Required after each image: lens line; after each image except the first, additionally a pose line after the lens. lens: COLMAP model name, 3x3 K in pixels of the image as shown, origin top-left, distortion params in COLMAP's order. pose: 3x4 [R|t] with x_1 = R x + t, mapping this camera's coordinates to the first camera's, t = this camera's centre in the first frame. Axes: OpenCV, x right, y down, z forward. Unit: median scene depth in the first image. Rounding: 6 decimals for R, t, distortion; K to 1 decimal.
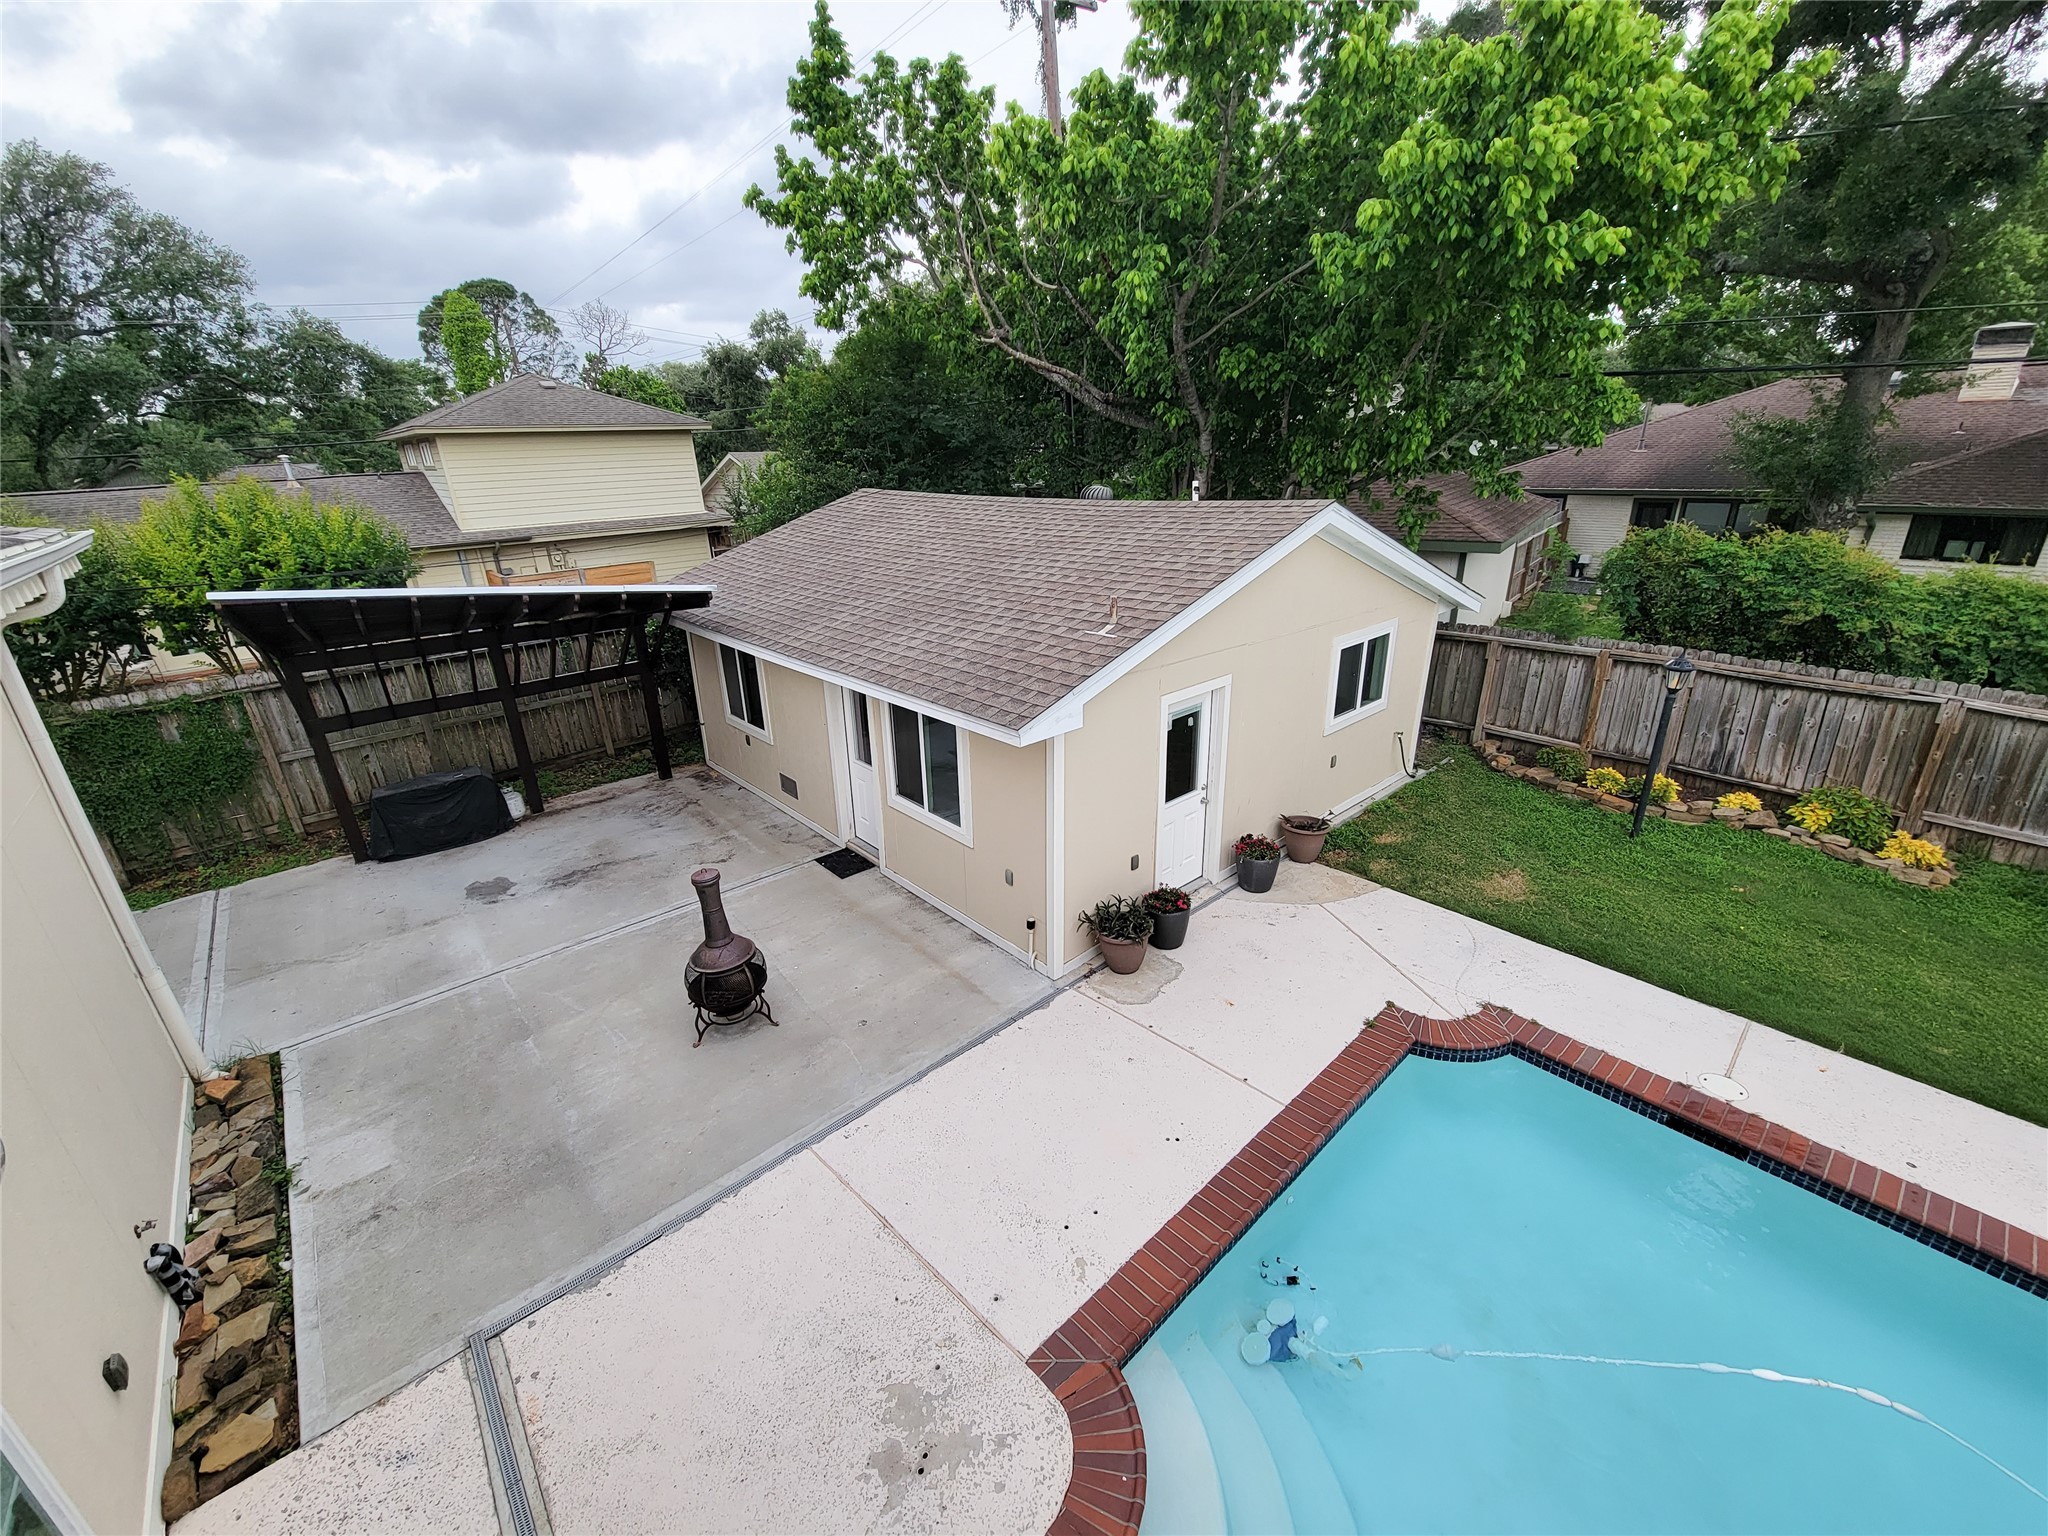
lens RADIAL K [[851.6, 0, 1016.4], [0, 851.6, 779.2], [0, 0, 1]] dist [0.002701, -0.004020]
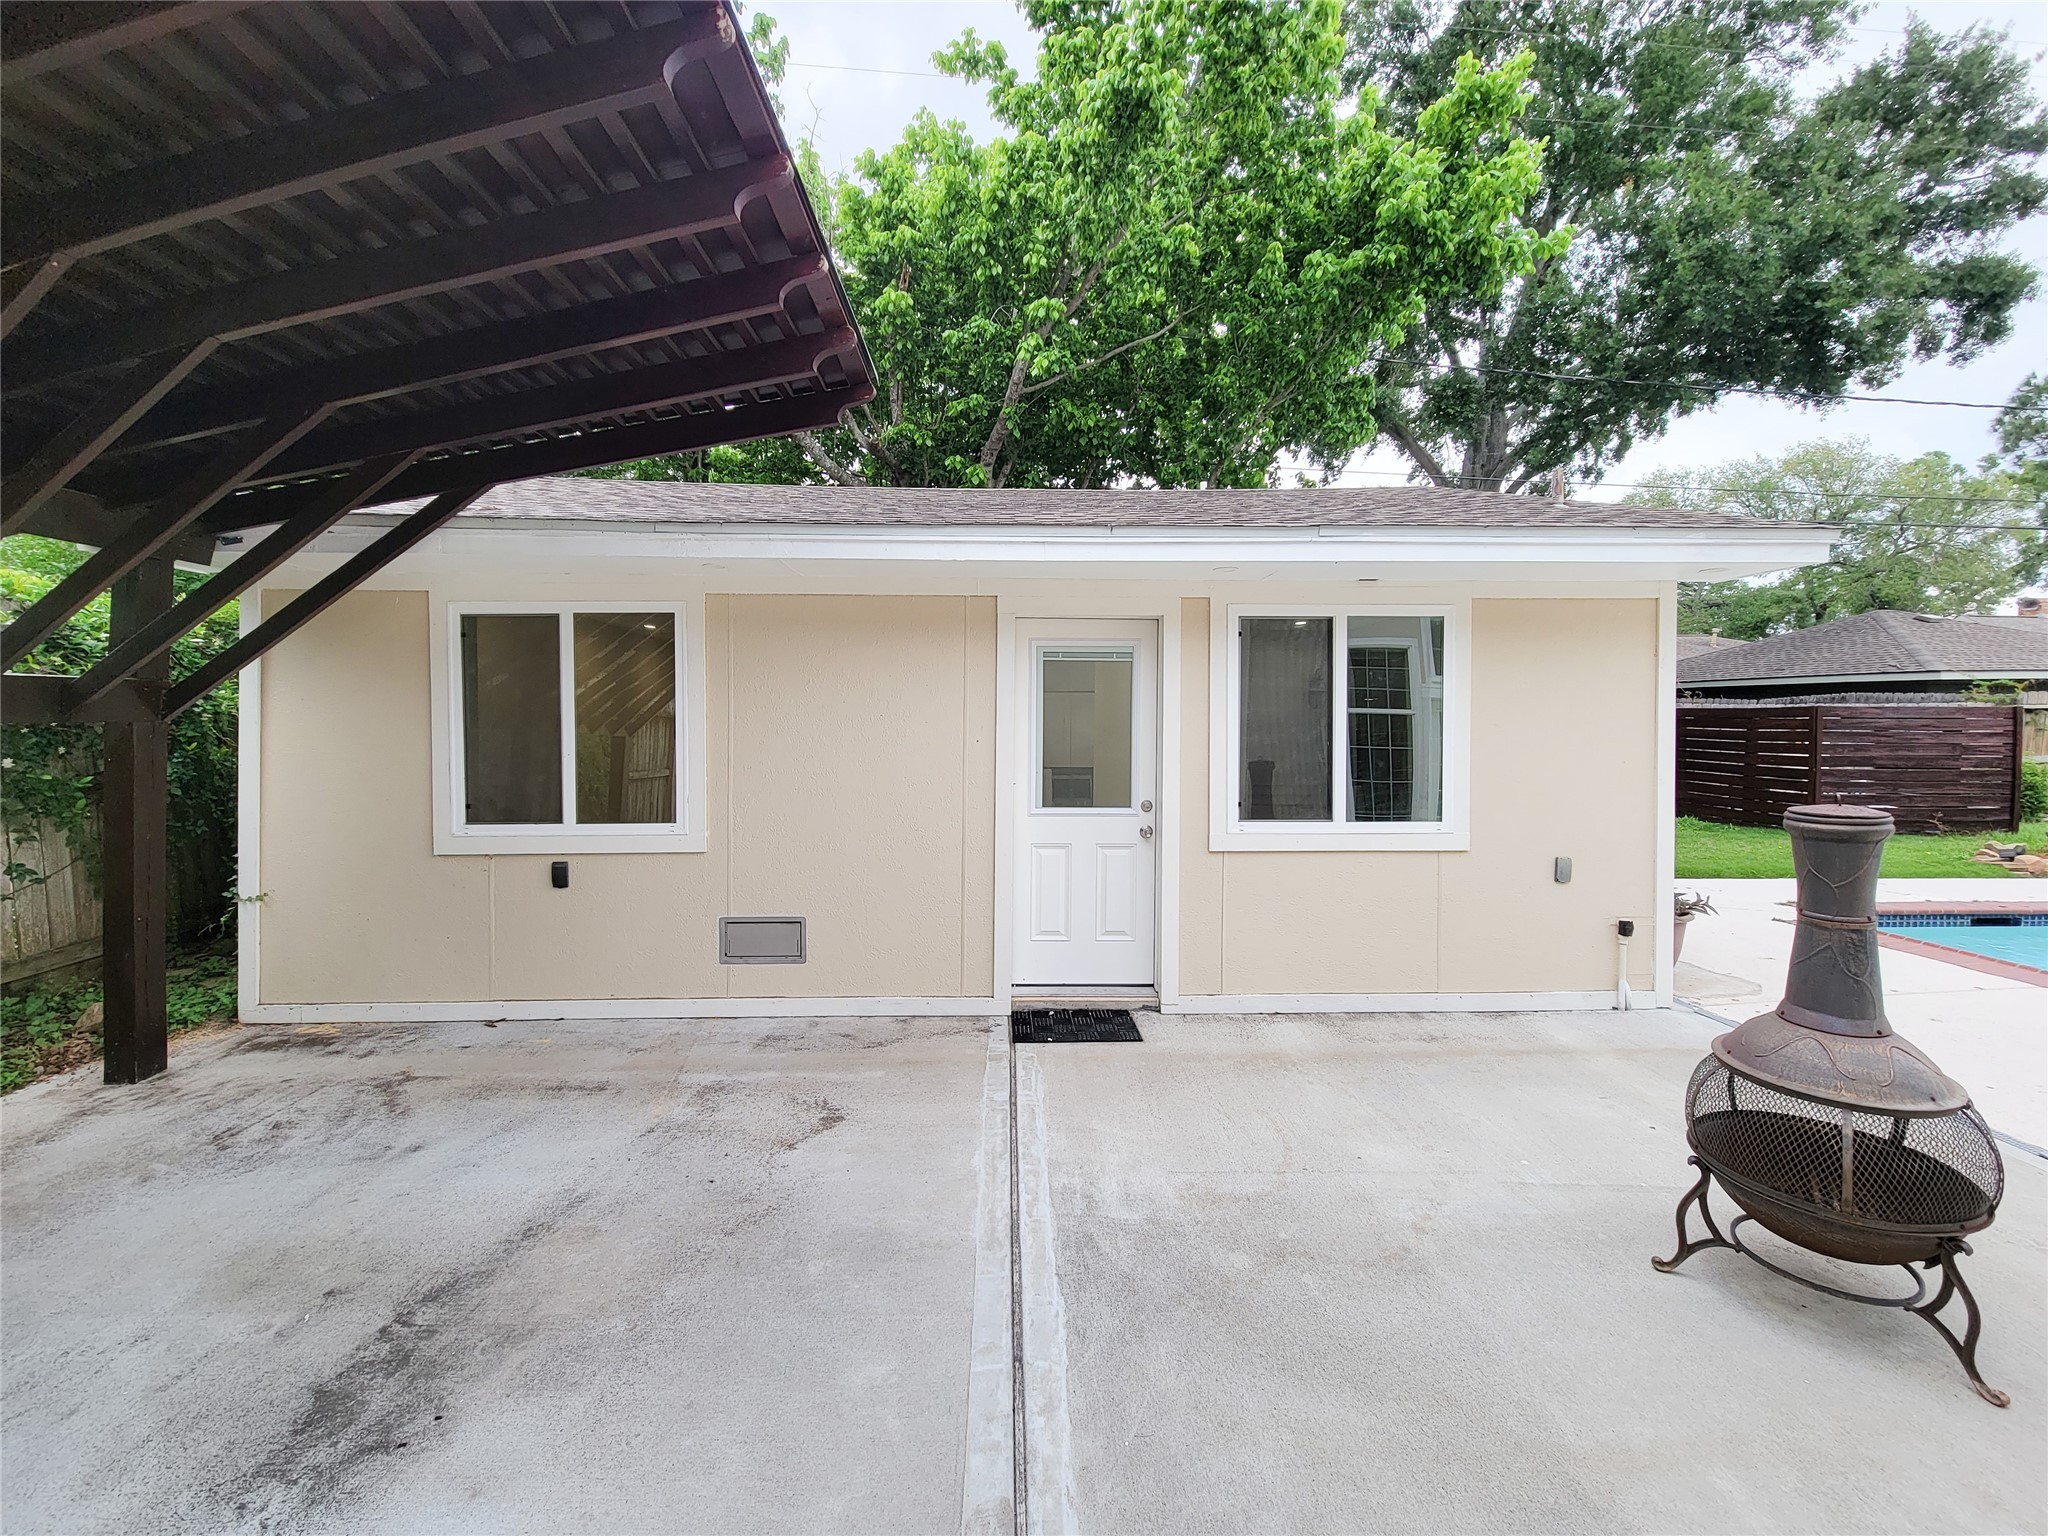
lens RADIAL K [[851.6, 0, 1016.1], [0, 851.6, 748.7], [0, 0, 1]] dist [0.002701, -0.004020]
pose [[0.634595, 0.006523, 0.772817, -0.491756], [0.262201, 0.938840, -0.223228, 0.043780], [-0.727008, 0.344293, 0.594073, 0.590300]]
